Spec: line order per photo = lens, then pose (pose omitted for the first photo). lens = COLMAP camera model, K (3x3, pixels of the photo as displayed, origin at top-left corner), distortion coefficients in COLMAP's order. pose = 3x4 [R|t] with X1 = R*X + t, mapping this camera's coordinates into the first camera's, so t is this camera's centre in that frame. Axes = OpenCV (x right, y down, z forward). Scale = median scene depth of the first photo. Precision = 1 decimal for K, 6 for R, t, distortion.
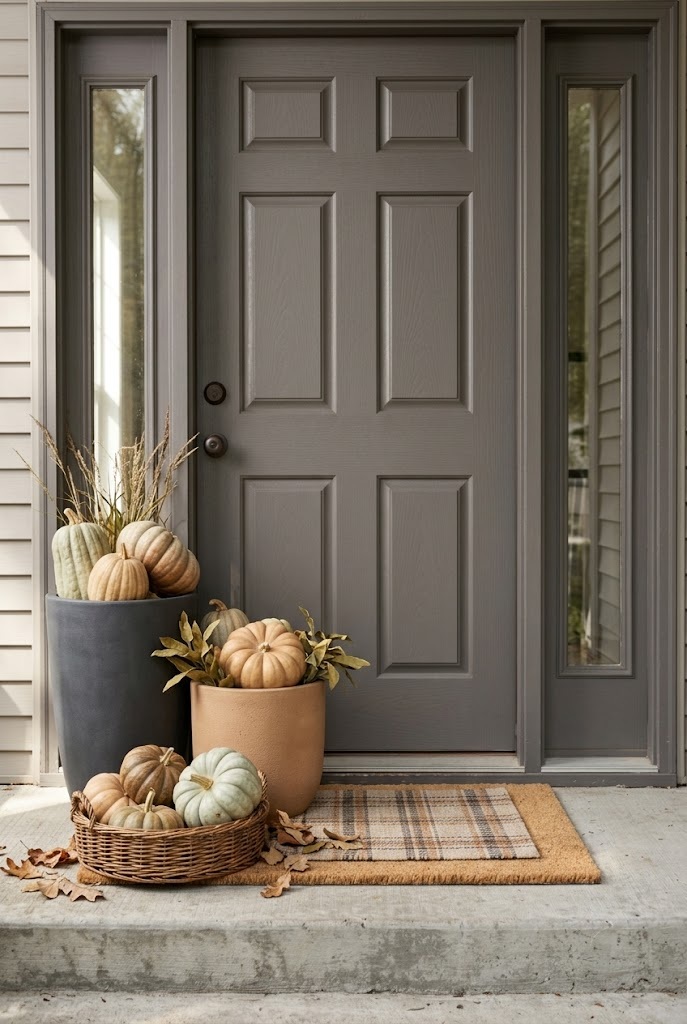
lens RADIAL K [[1833.9, 0, 341.2], [0, 1833.9, 510.8], [0, 0, 1]] dist [-0.020126, 0.000000]
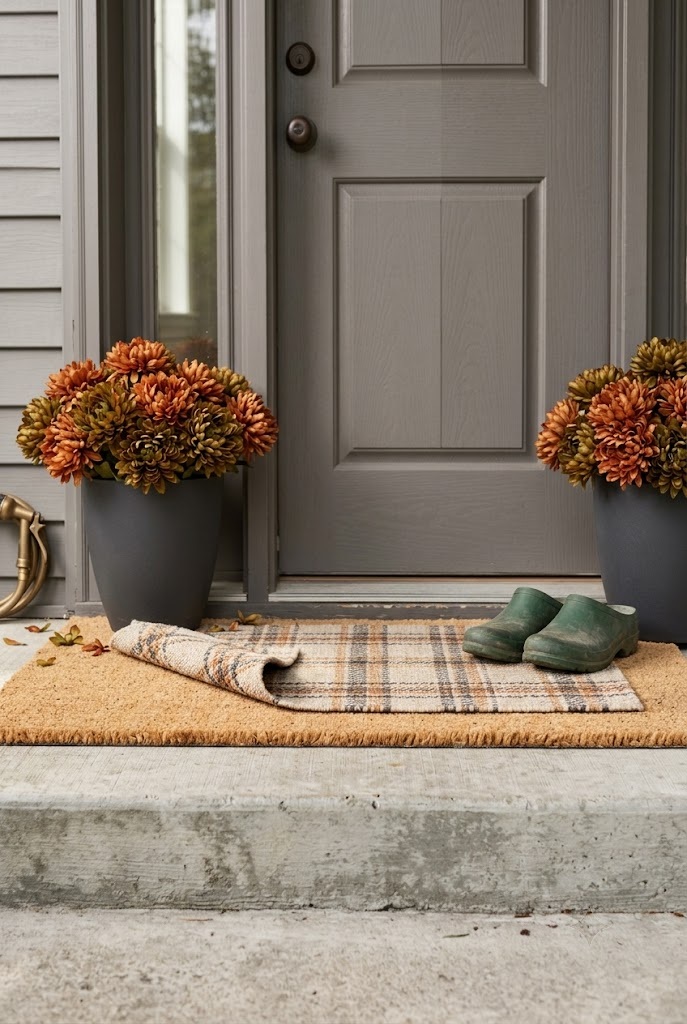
lens RADIAL K [[1833.9, 0, 344.5], [0, 1833.9, 513.1], [0, 0, 1]] dist [-0.020126, 0.000000]
pose [[0.999742, 0.001125, -0.022691, 0.015972], [-0.000329, 0.999386, 0.035042, 0.101650], [0.022716, -0.035025, 0.999128, 0.362809]]
